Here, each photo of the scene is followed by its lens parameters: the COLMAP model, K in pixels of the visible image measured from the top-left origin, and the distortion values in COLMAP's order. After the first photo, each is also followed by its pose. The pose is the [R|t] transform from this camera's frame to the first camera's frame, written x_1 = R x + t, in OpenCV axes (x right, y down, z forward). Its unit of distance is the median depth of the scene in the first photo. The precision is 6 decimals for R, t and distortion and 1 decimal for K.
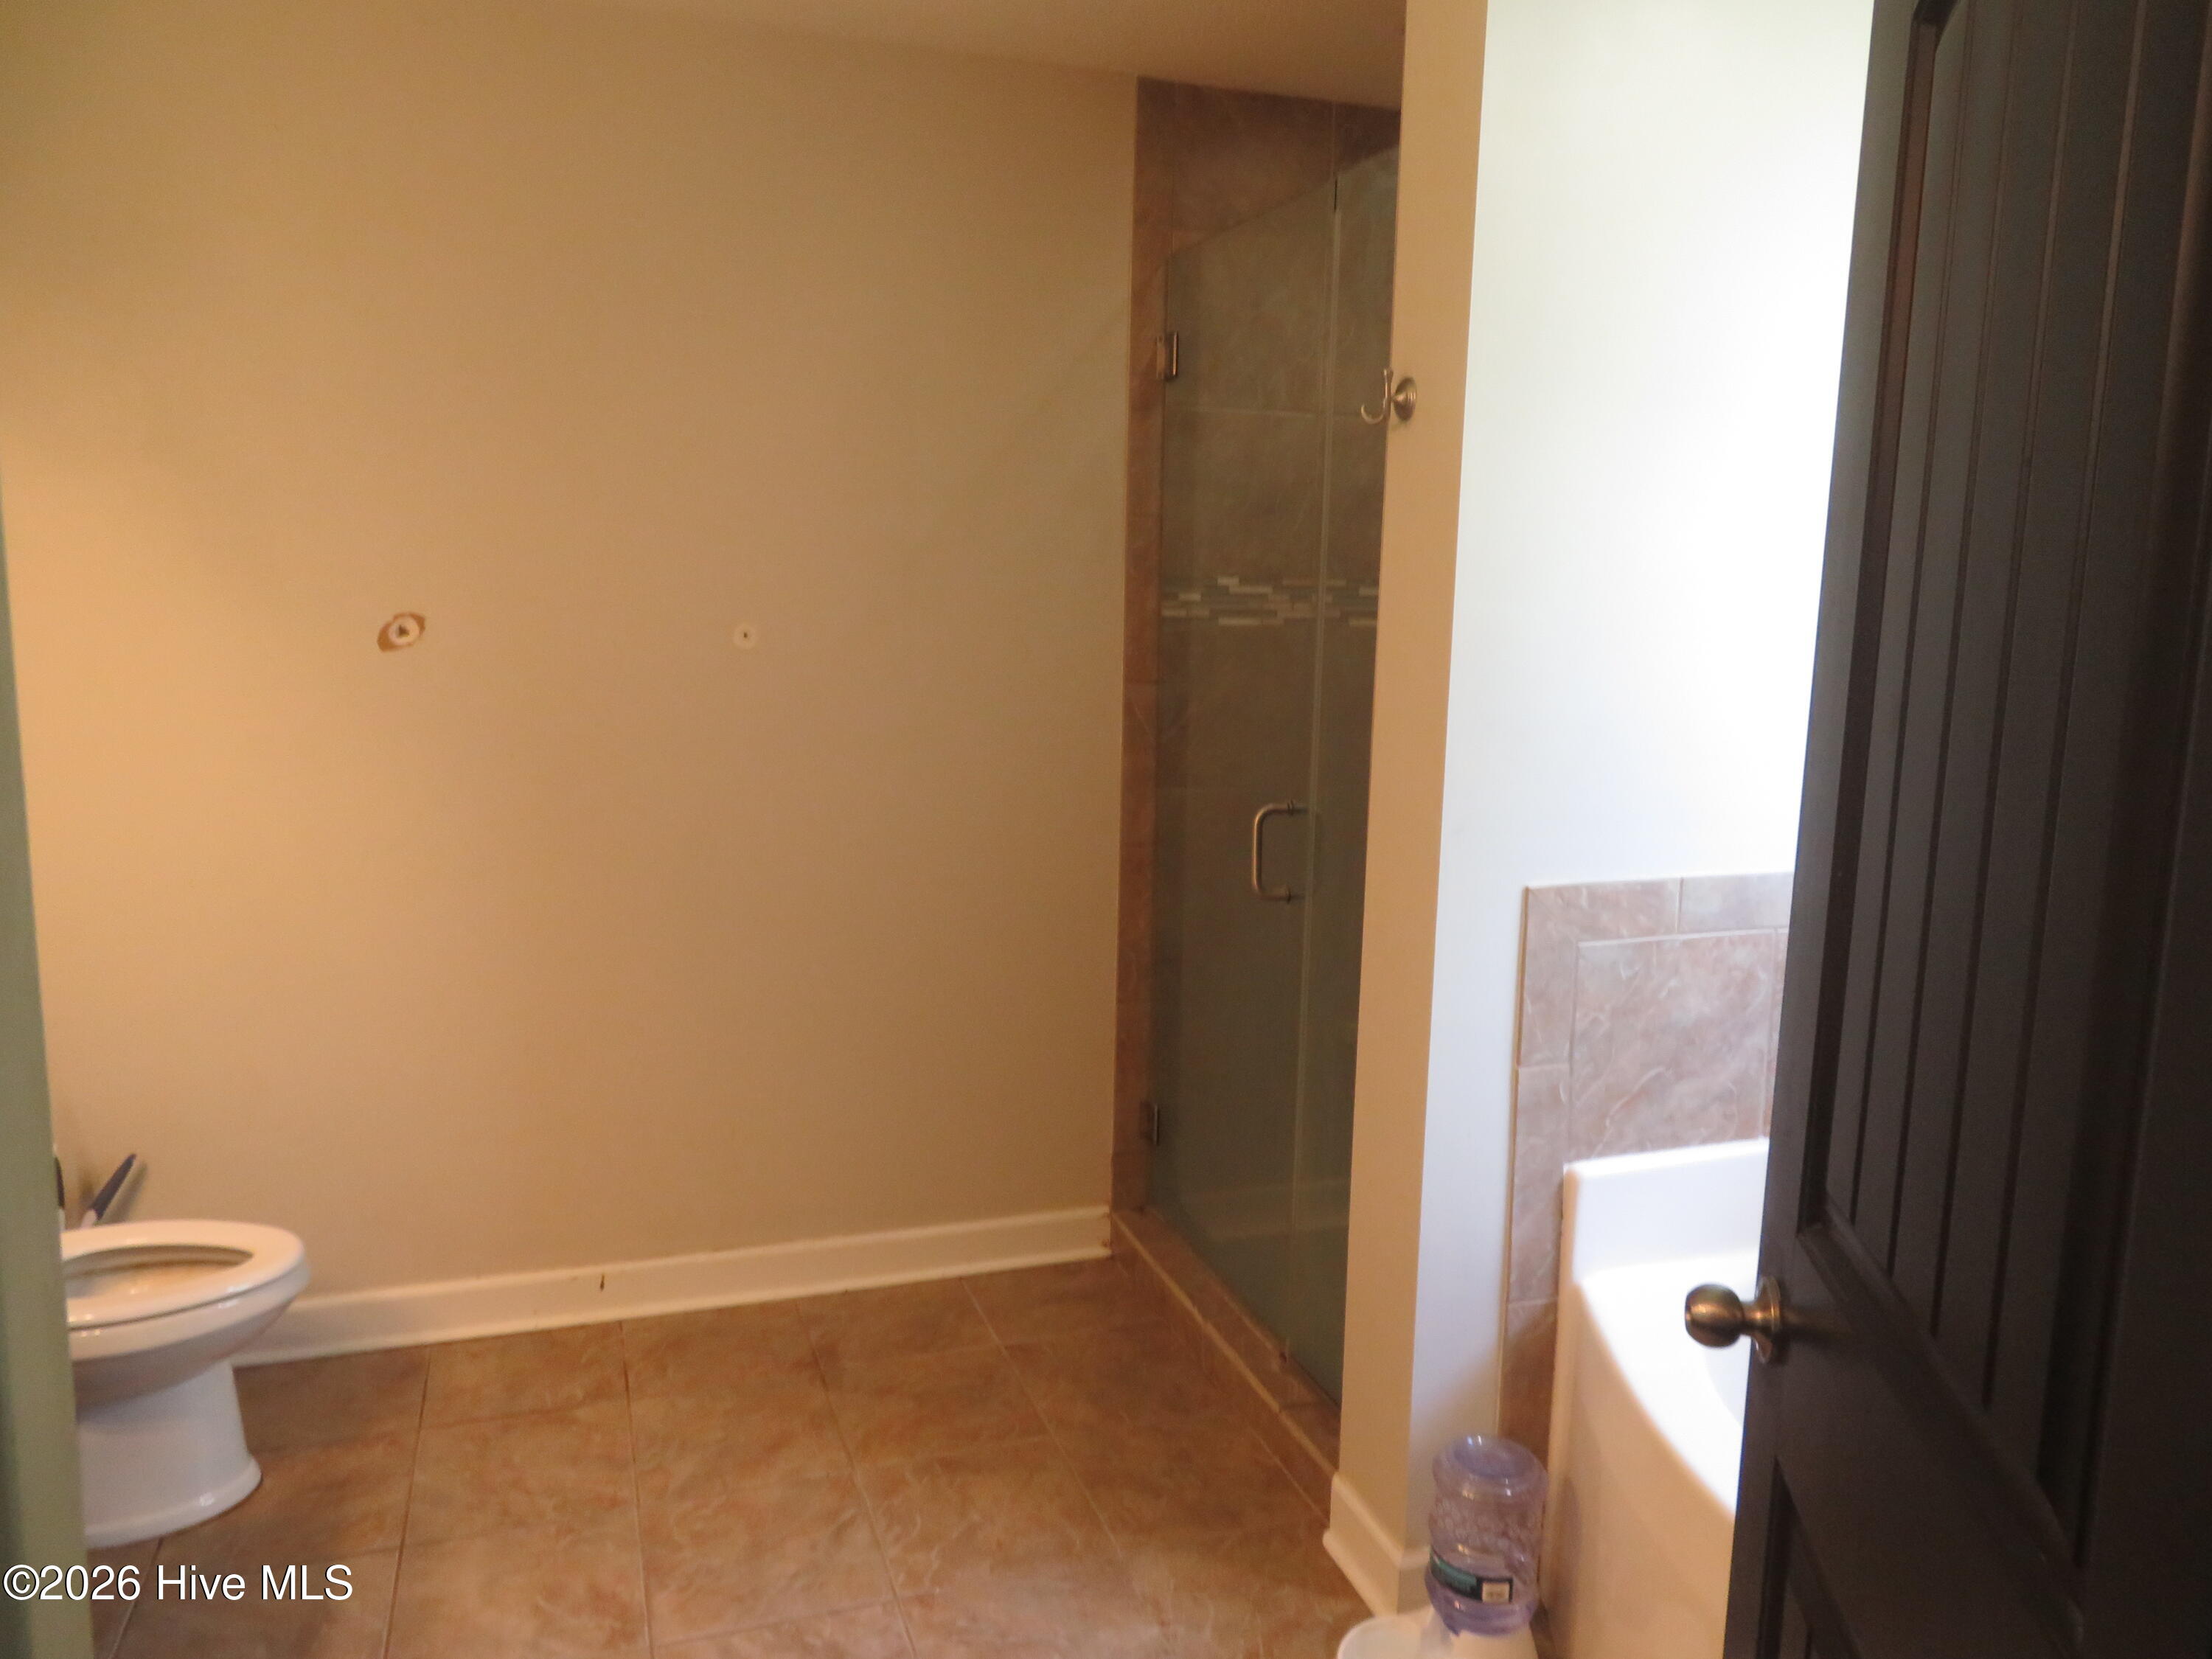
lens RADIAL K [[1612.1, 0, 1108.5], [0, 1612.1, 831.3], [0, 0, 1]] dist [0.003714, 0.005458]
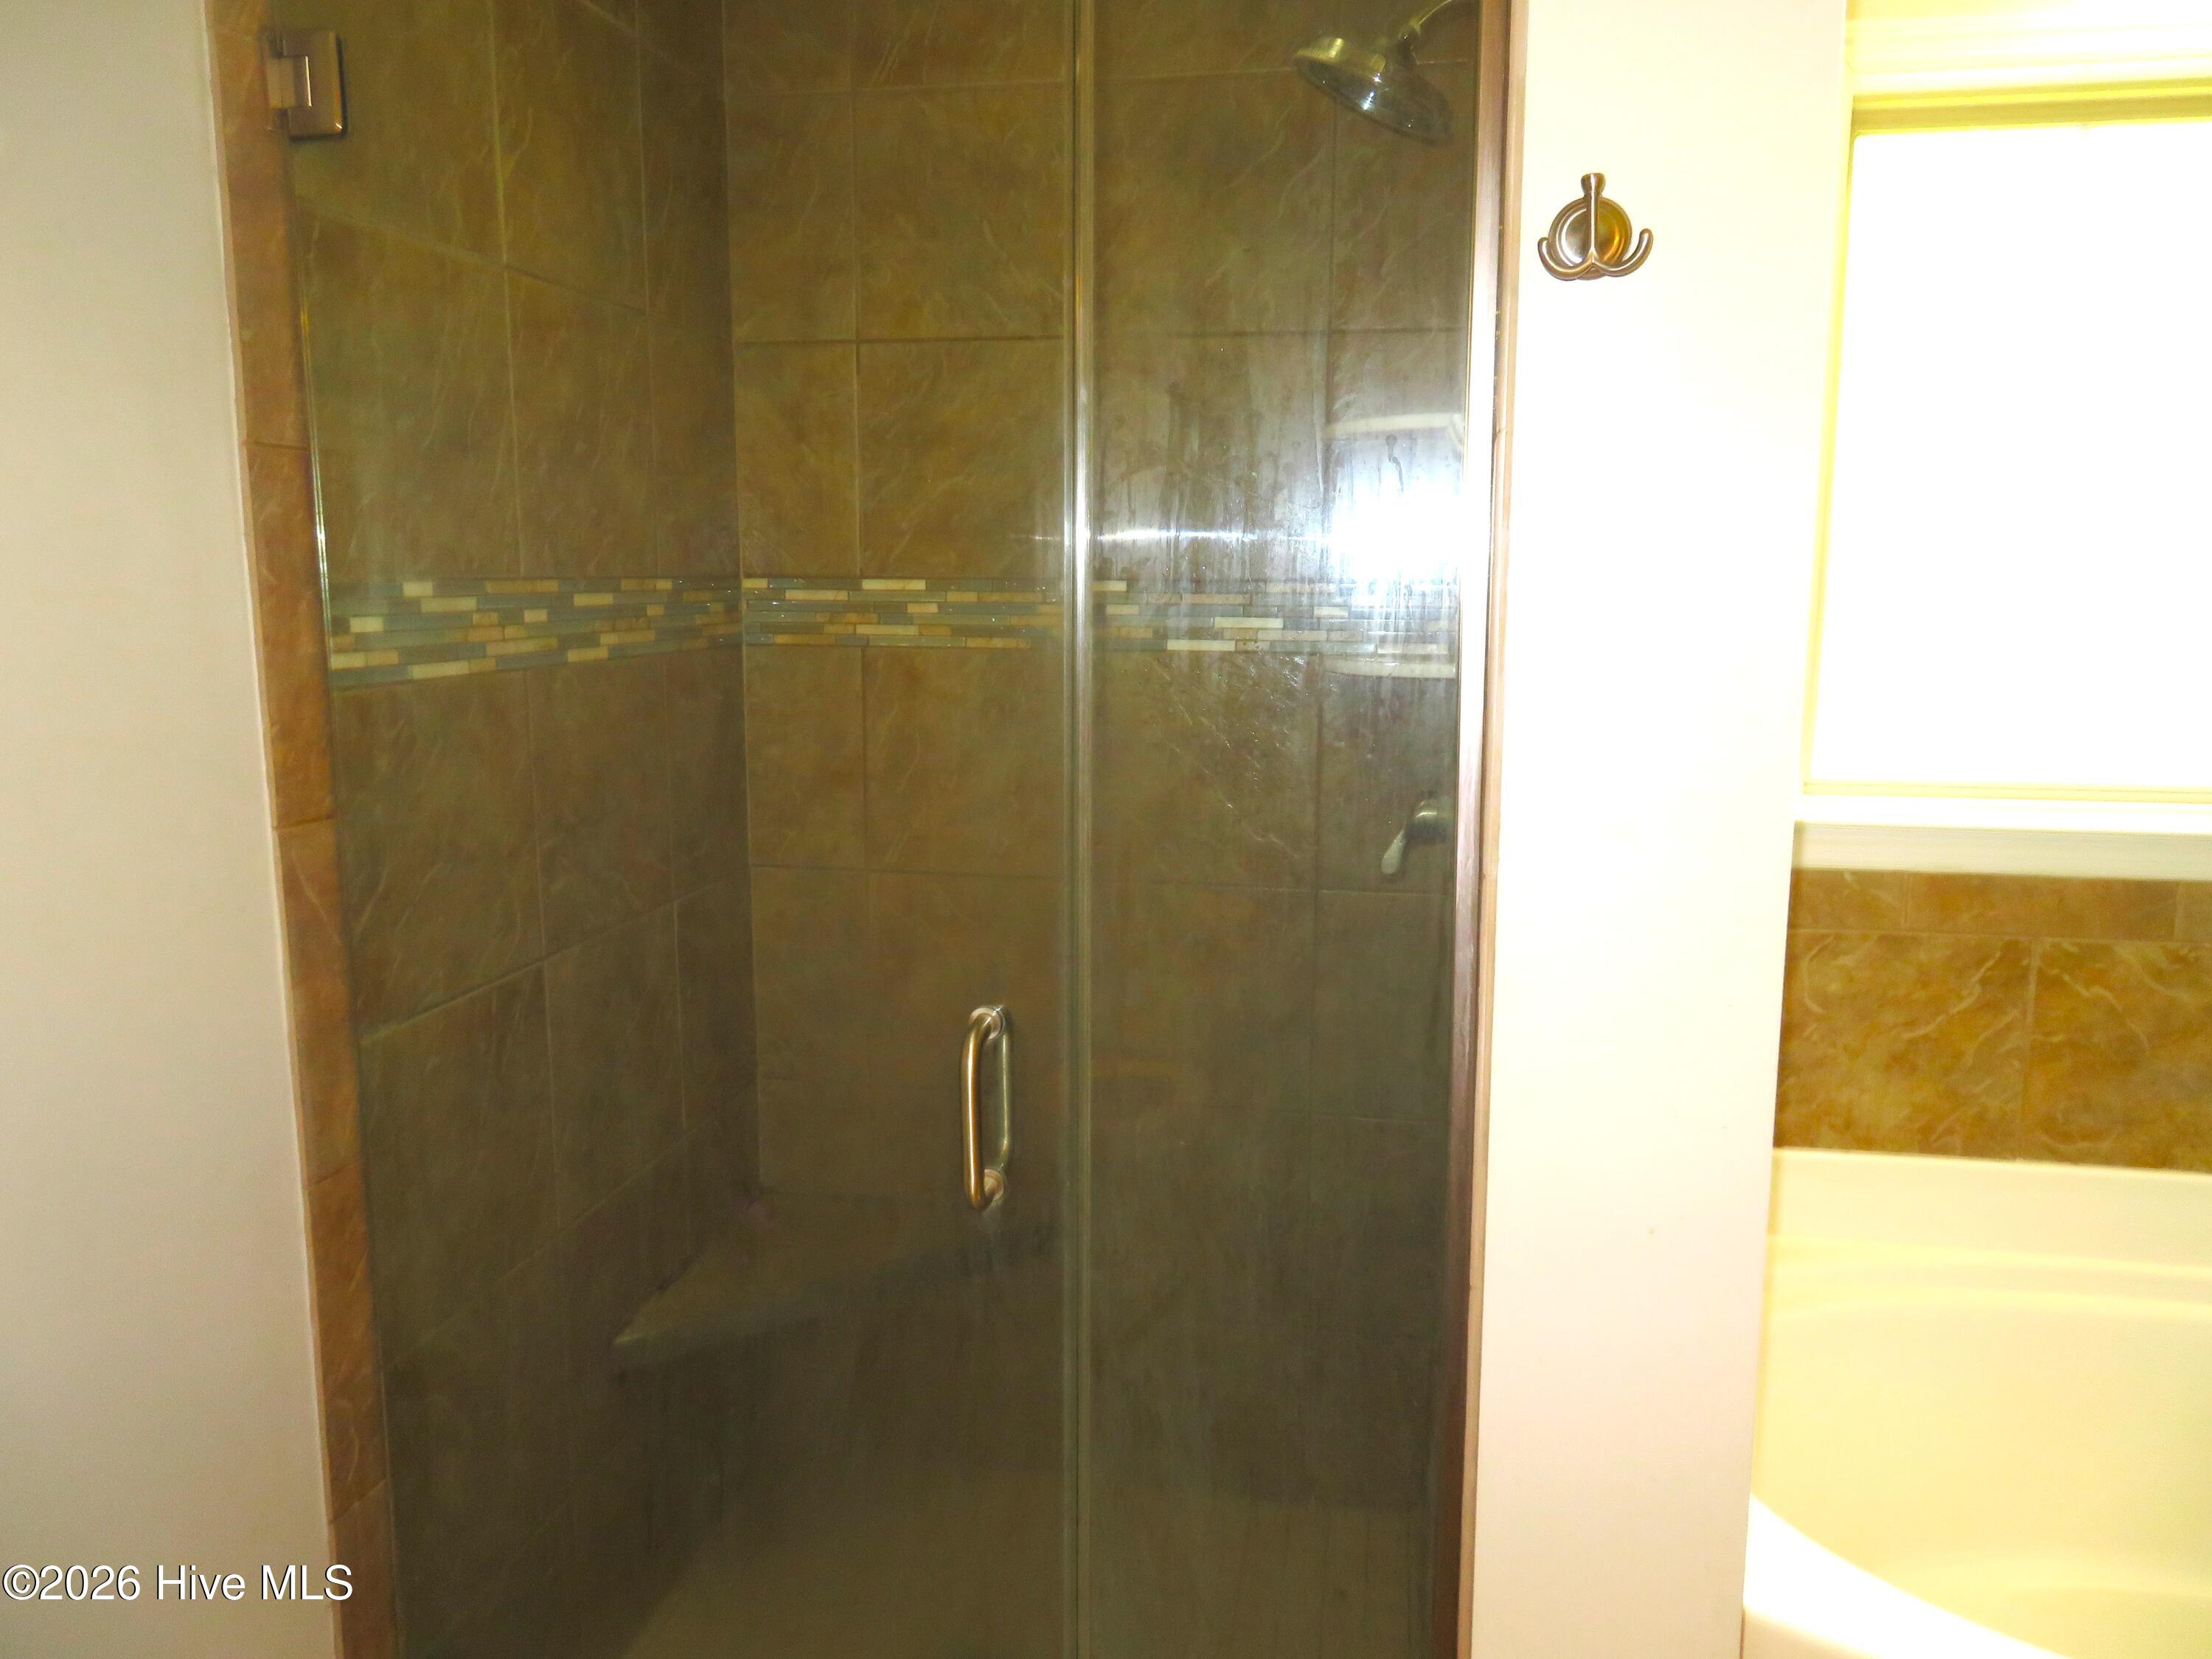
lens RADIAL K [[1612.1, 0, 1107.9], [0, 1612.1, 825.0], [0, 0, 1]] dist [0.003714, 0.005458]
pose [[0.522380, -0.152626, 0.838942, -0.237676], [0.143138, 0.985586, 0.090177, -0.098986], [-0.840613, 0.072978, 0.536697, 0.567640]]
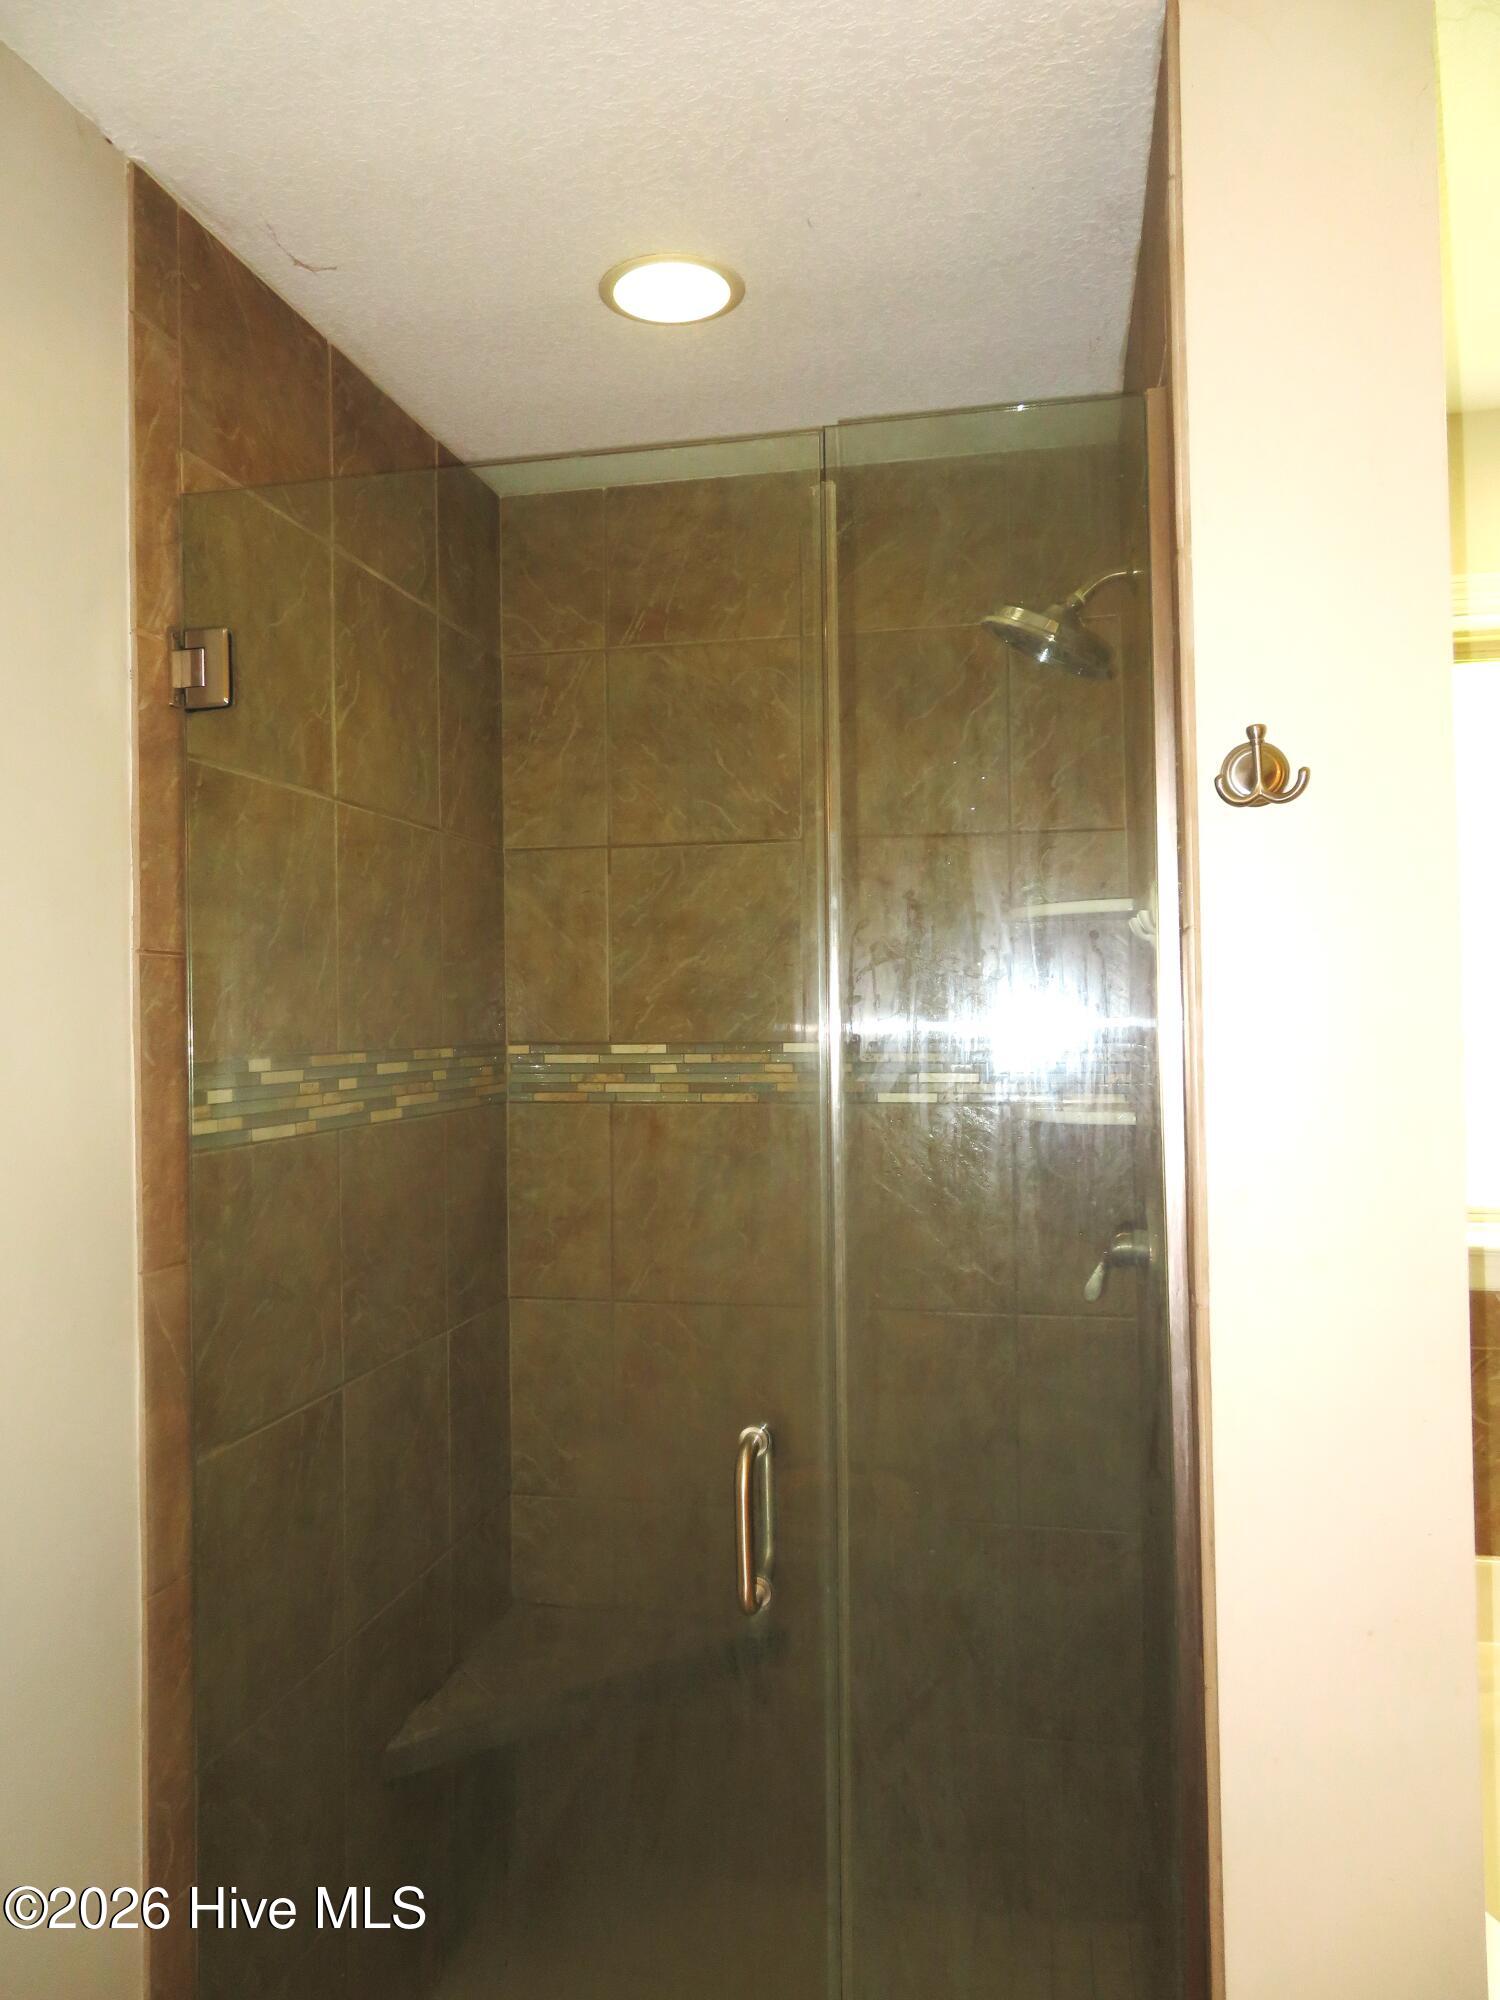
lens RADIAL K [[1457.6, 0, 736.7], [0, 1457.6, 1003.5], [0, 0, 1]] dist [0.003714, 0.005458]
pose [[0.546166, -0.019148, 0.837458, -0.270359], [0.156551, 0.984458, -0.079589, -0.108449], [-0.822918, 0.174574, 0.540675, 0.572776]]
